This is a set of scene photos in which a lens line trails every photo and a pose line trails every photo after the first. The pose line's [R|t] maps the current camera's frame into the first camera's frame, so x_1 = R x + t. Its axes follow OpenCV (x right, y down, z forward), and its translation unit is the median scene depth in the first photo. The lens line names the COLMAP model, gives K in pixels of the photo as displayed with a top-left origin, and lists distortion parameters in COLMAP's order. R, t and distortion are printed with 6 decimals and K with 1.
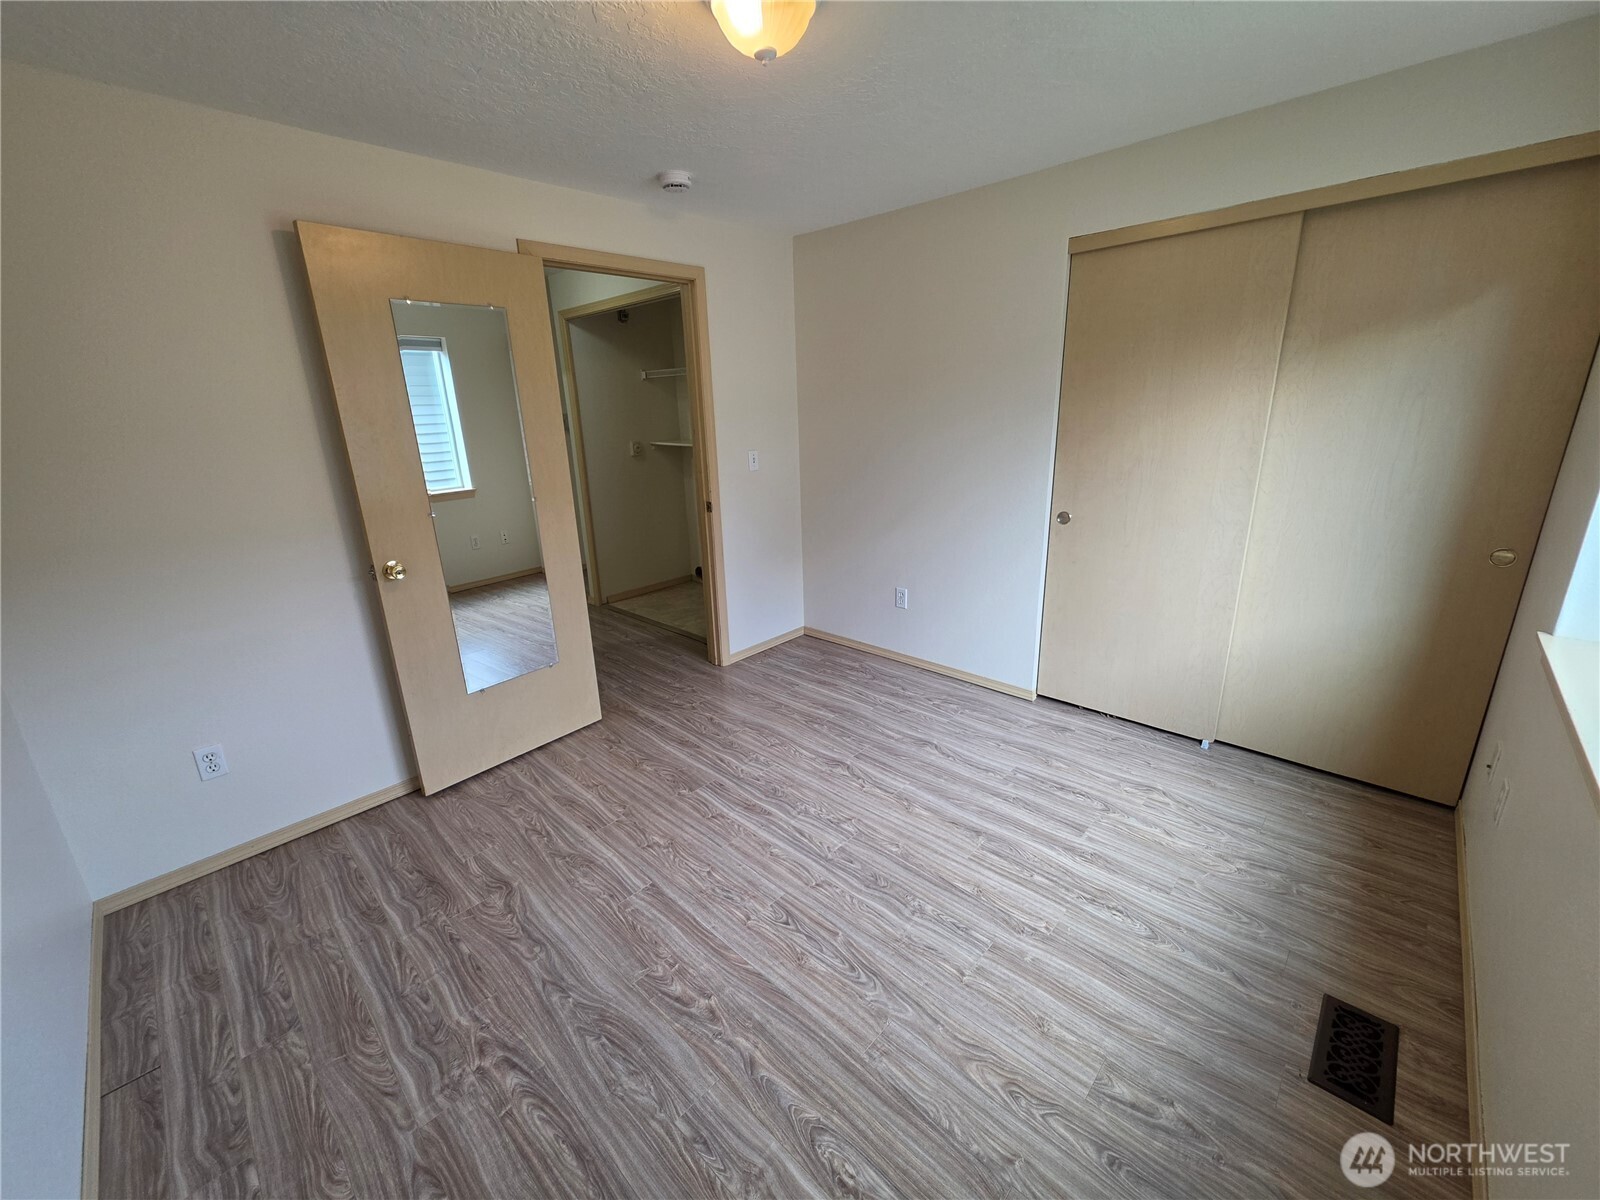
lens RADIAL K [[636.6, 0, 798.8], [0, 636.6, 594.4], [0, 0, 1]] dist [-0.002437, 0.000866]
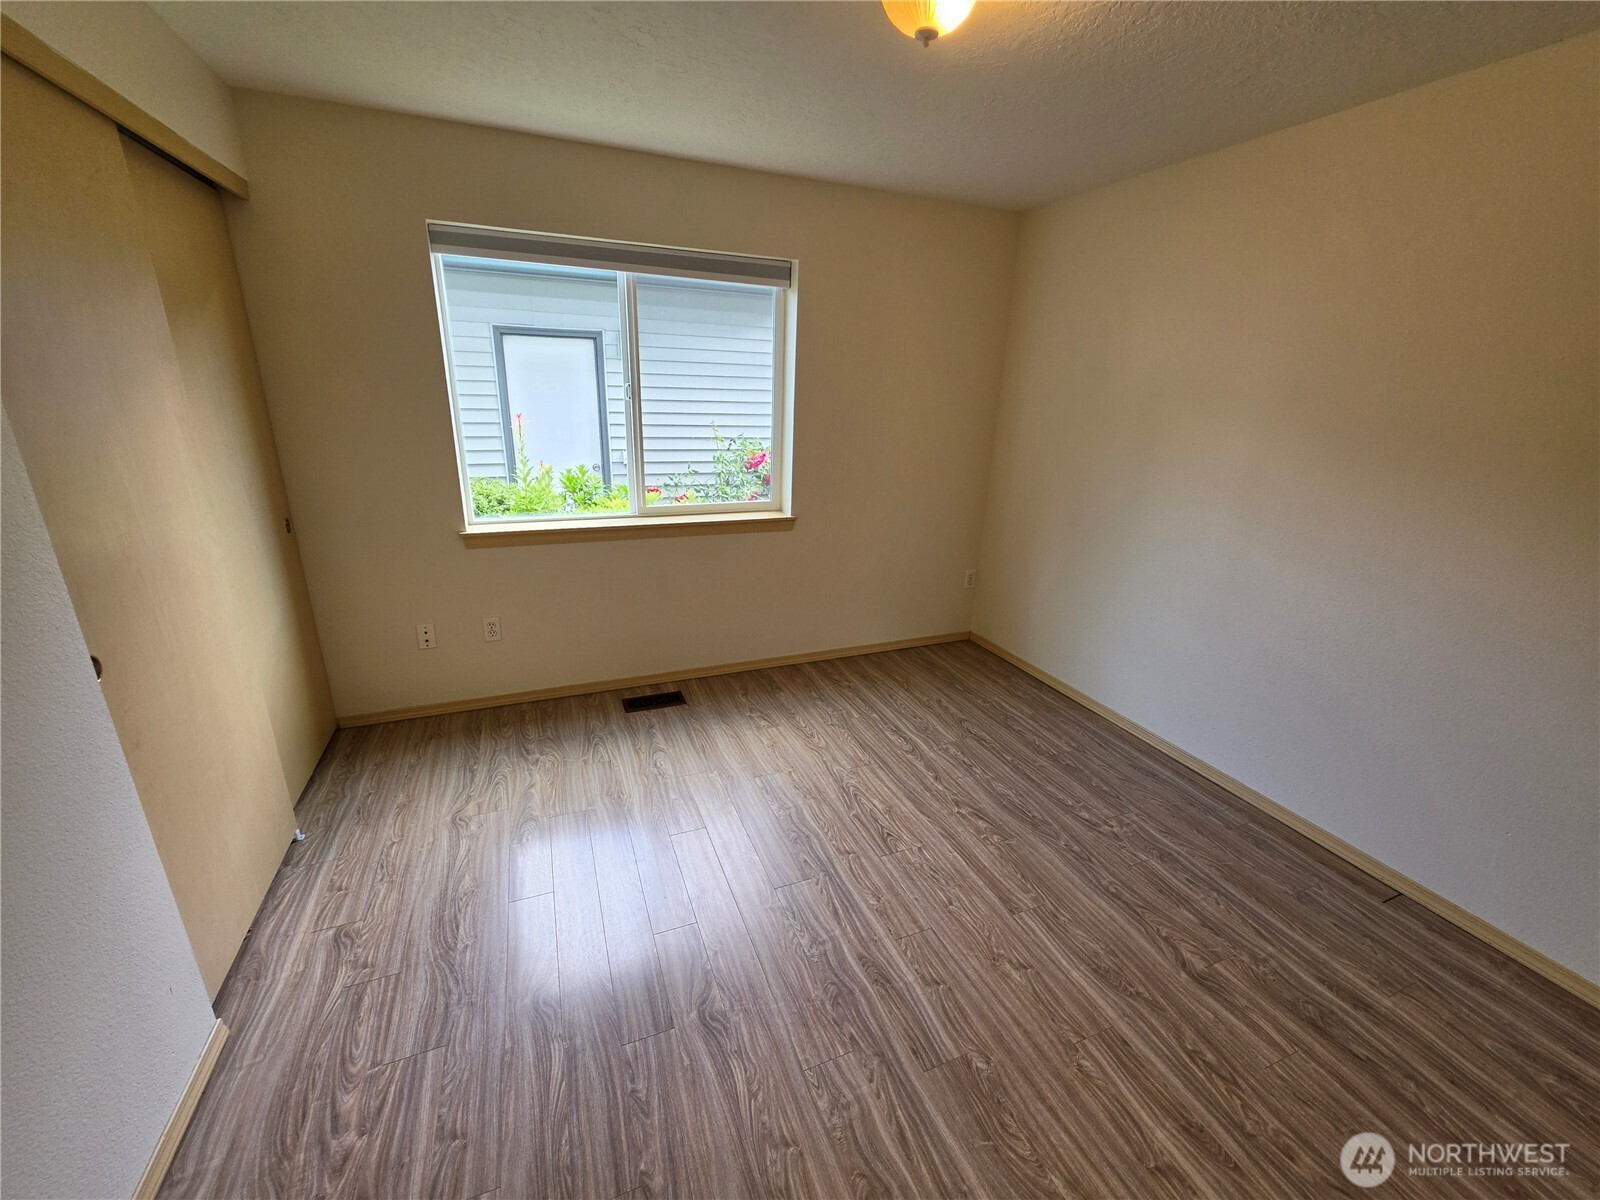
lens RADIAL K [[636.6, 0, 800.7], [0, 636.6, 595.6], [0, 0, 1]] dist [-0.002437, 0.000866]
pose [[-0.913138, -0.123308, 0.388554, -0.268030], [0.118429, 0.831802, 0.542292, -0.505310], [-0.390069, 0.541203, -0.744946, 1.665928]]
